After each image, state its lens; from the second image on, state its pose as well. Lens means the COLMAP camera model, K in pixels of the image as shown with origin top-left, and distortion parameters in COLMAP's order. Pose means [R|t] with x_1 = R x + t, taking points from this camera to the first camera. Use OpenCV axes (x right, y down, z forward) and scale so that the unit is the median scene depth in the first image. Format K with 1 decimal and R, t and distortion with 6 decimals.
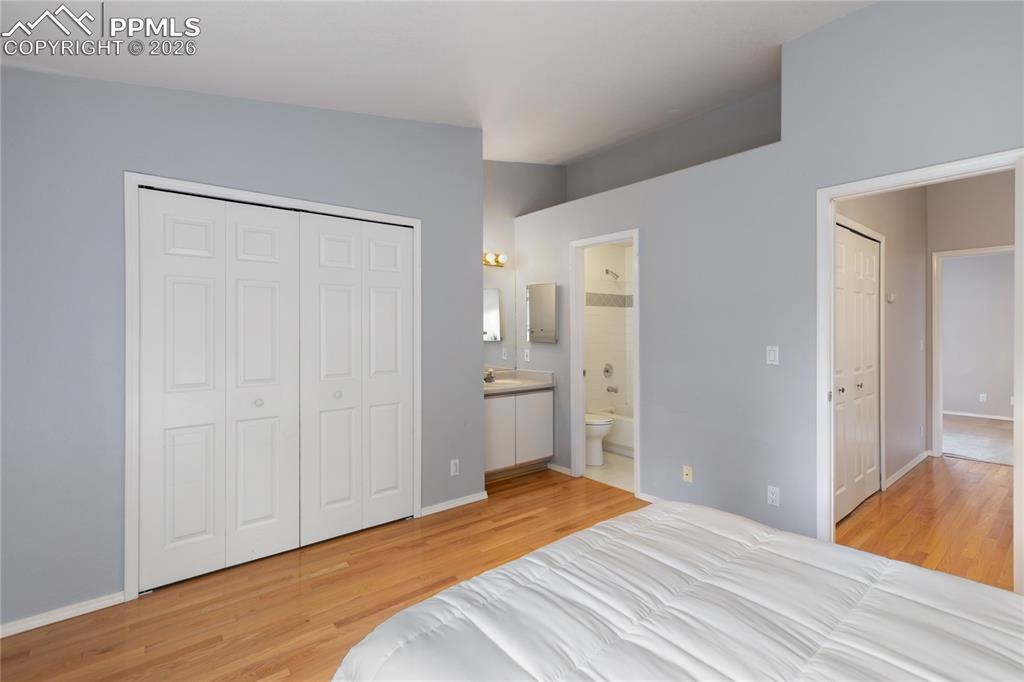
lens RADIAL K [[462.8, 0, 516.1], [0, 462.8, 331.9], [0, 0, 1]] dist [0.001589, 0.000182]
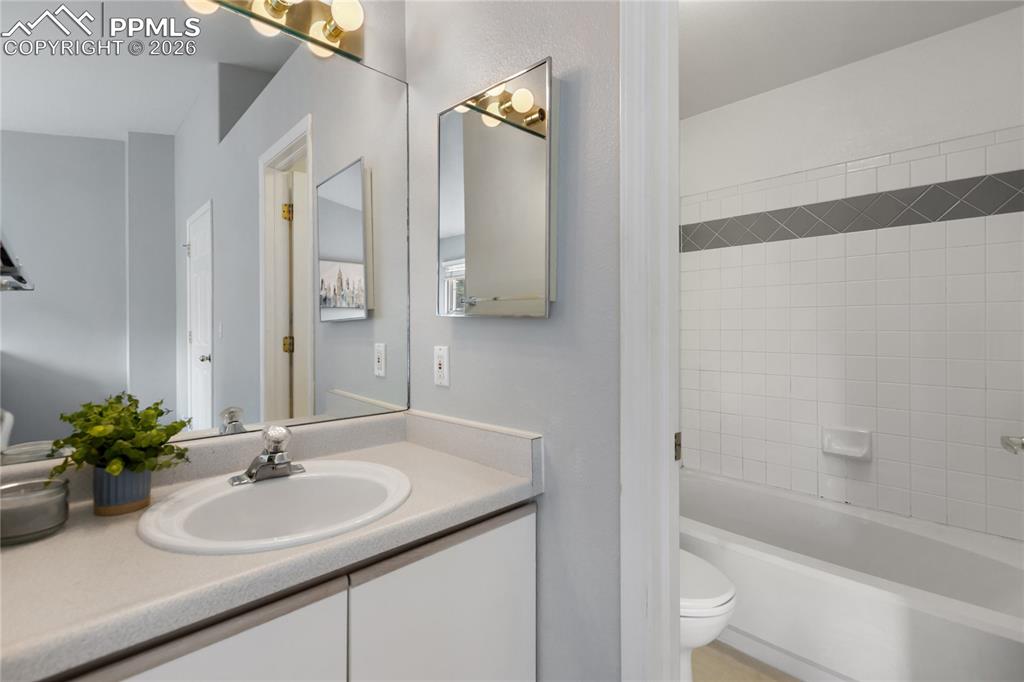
lens RADIAL K [[466.6, 0, 512.7], [0, 466.6, 323.8], [0, 0, 1]] dist [0.001599, -0.000019]
pose [[0.995440, 0.004667, 0.095277, 0.038182], [-0.003888, 0.999957, -0.008363, 0.025281], [-0.095312, 0.007954, 0.995416, 0.656802]]
